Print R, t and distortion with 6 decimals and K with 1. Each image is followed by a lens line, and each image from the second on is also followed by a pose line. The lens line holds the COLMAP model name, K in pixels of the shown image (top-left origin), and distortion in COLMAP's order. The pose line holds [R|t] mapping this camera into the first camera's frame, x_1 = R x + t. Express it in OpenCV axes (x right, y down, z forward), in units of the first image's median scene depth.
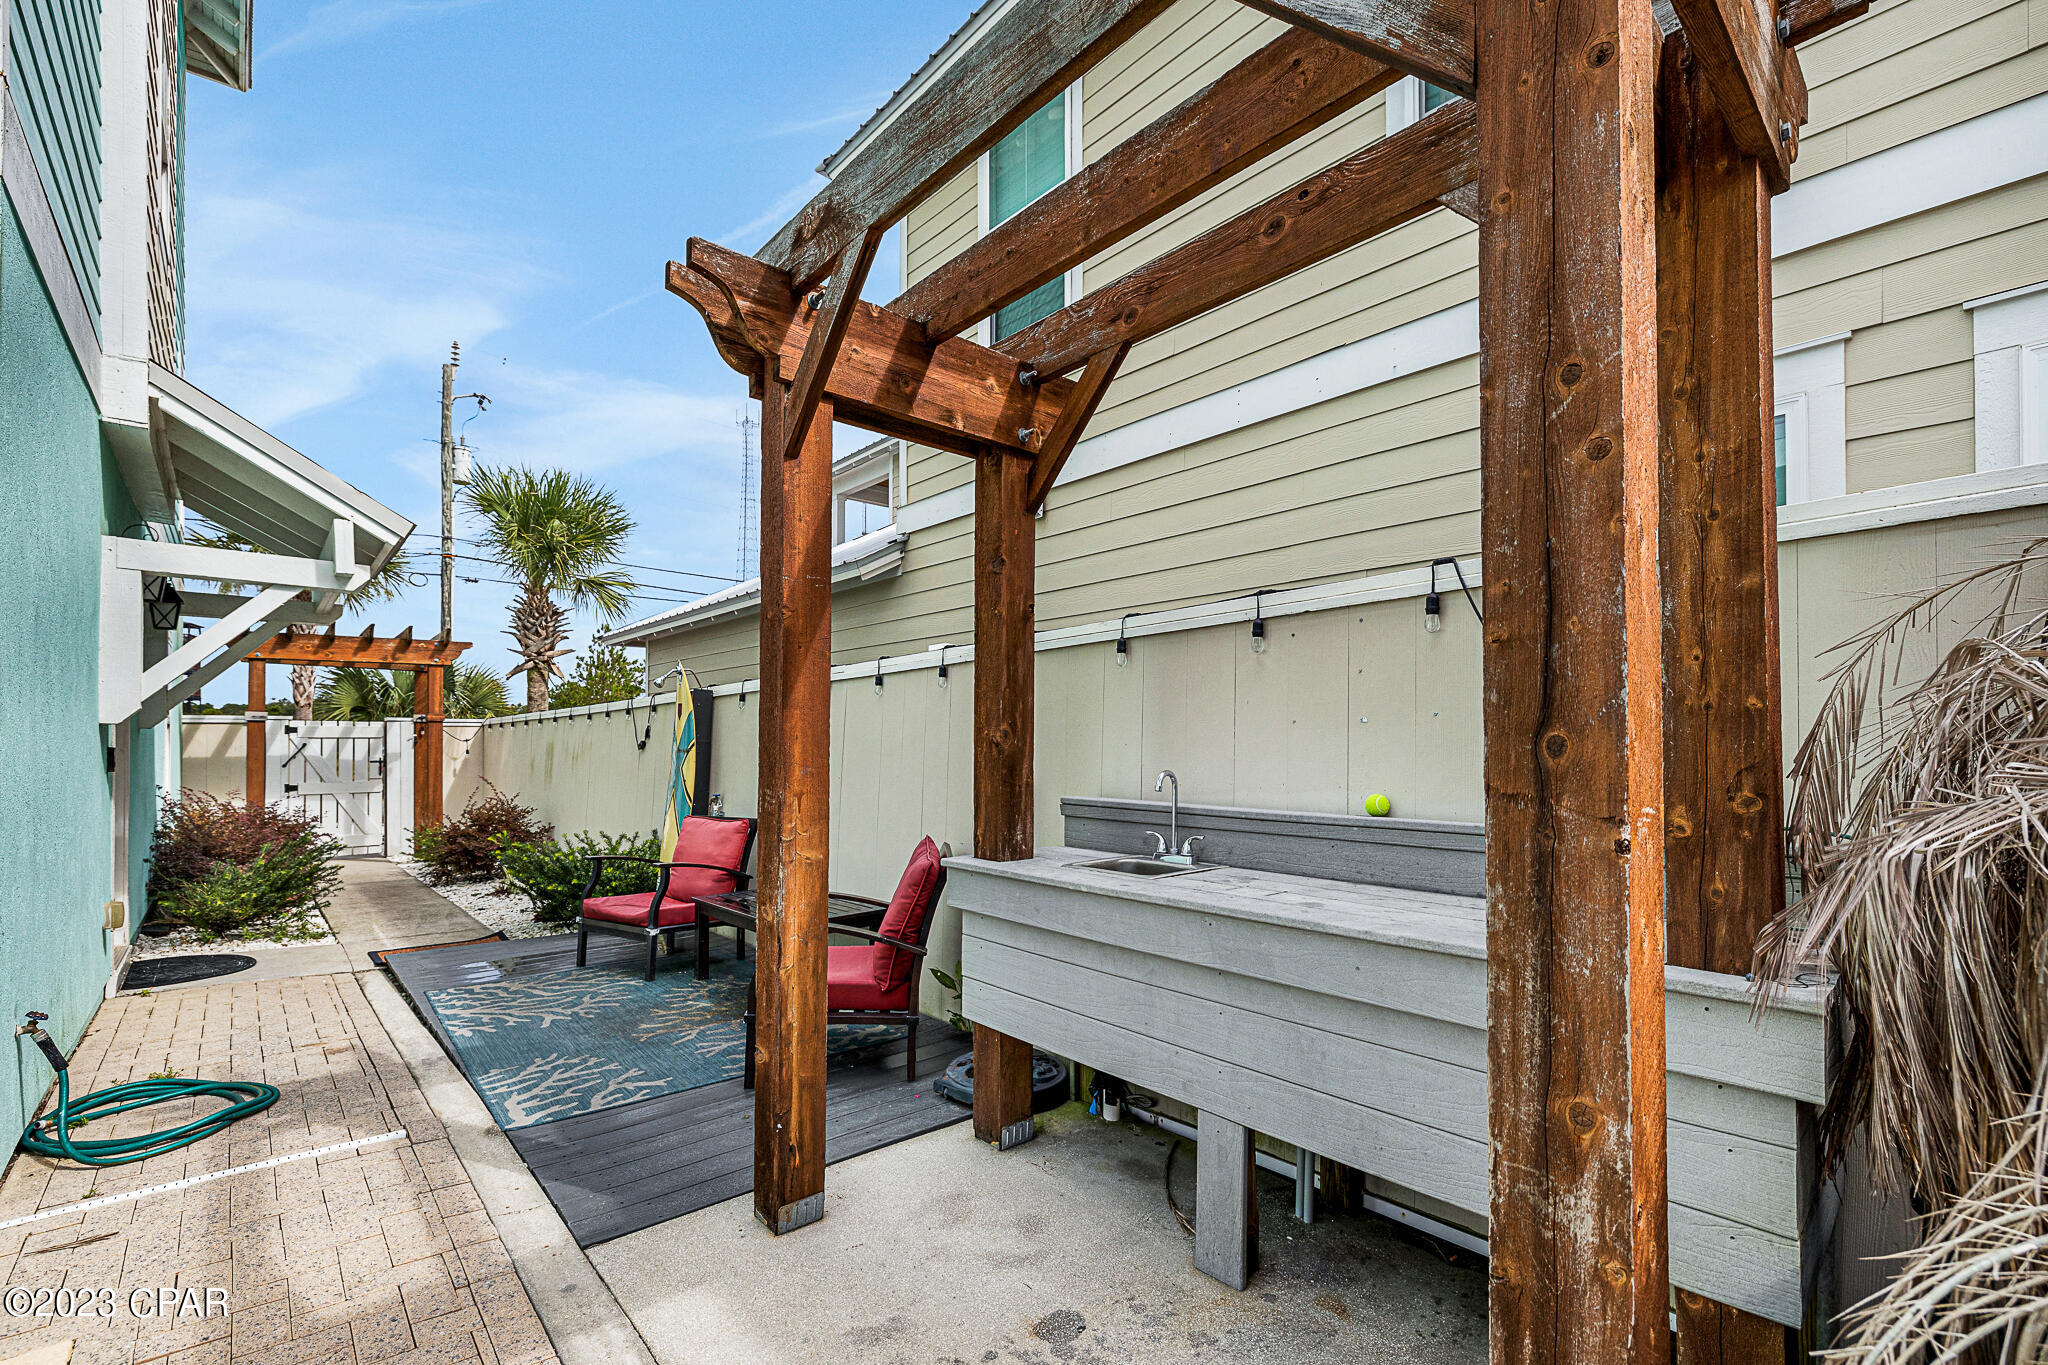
lens RADIAL K [[898.4, 0, 1025.3], [0, 898.4, 713.3], [0, 0, 1]] dist [0.000242, -0.000702]
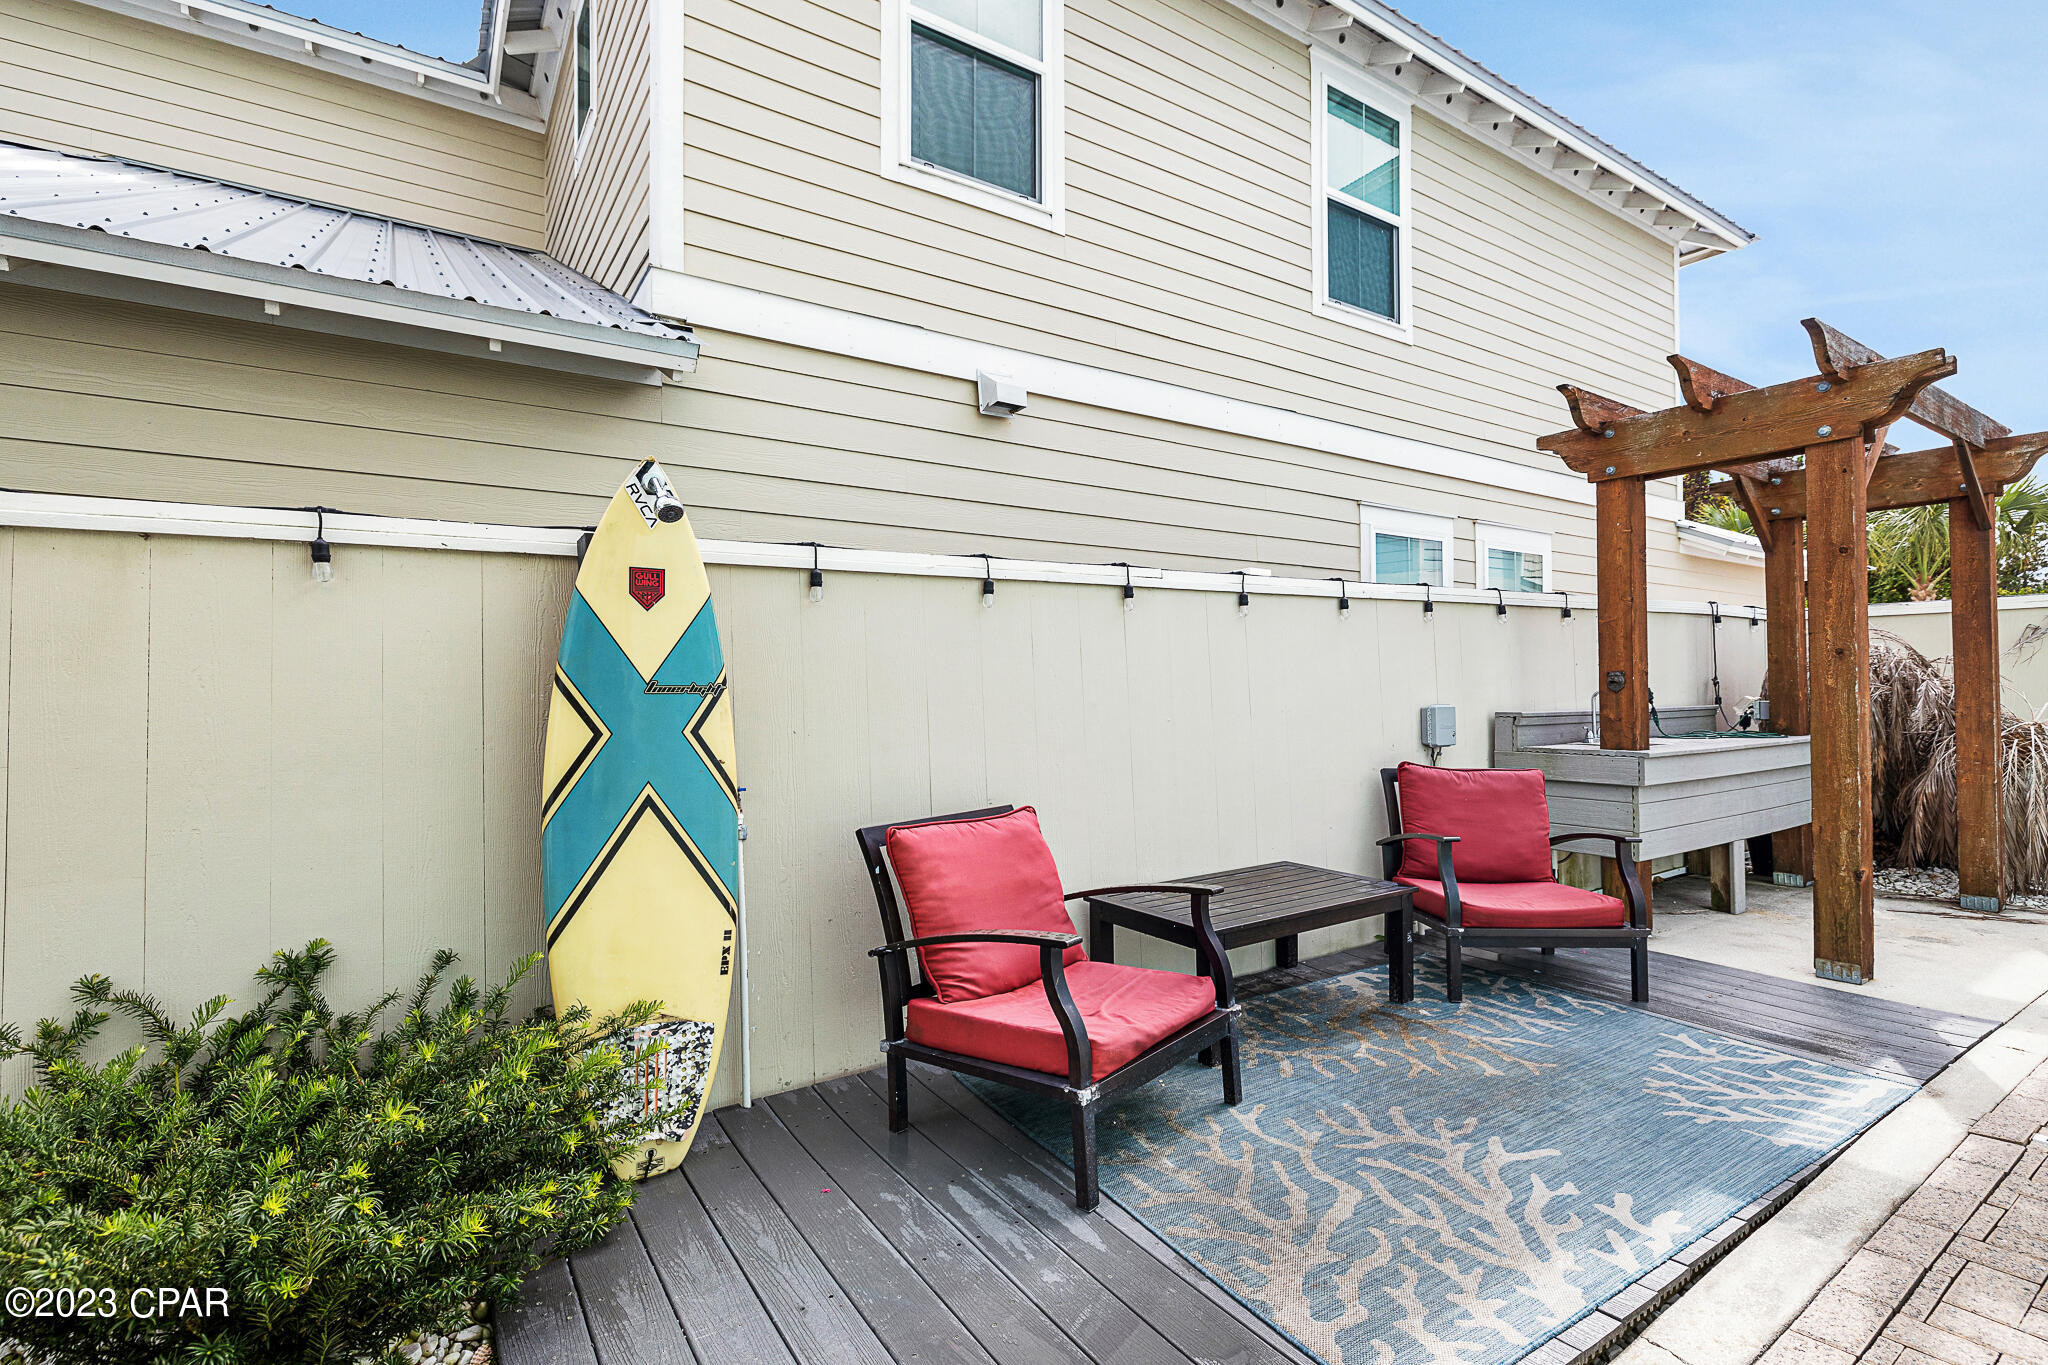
lens RADIAL K [[864.3, 0, 997.3], [0, 864.3, 671.8], [0, 0, 1]] dist [0.001610, -0.000047]
pose [[0.175976, 0.047014, 0.983271, -1.258356], [-0.011970, 0.998887, -0.045619, 0.089654], [-0.984322, -0.003742, 0.176343, 1.380243]]
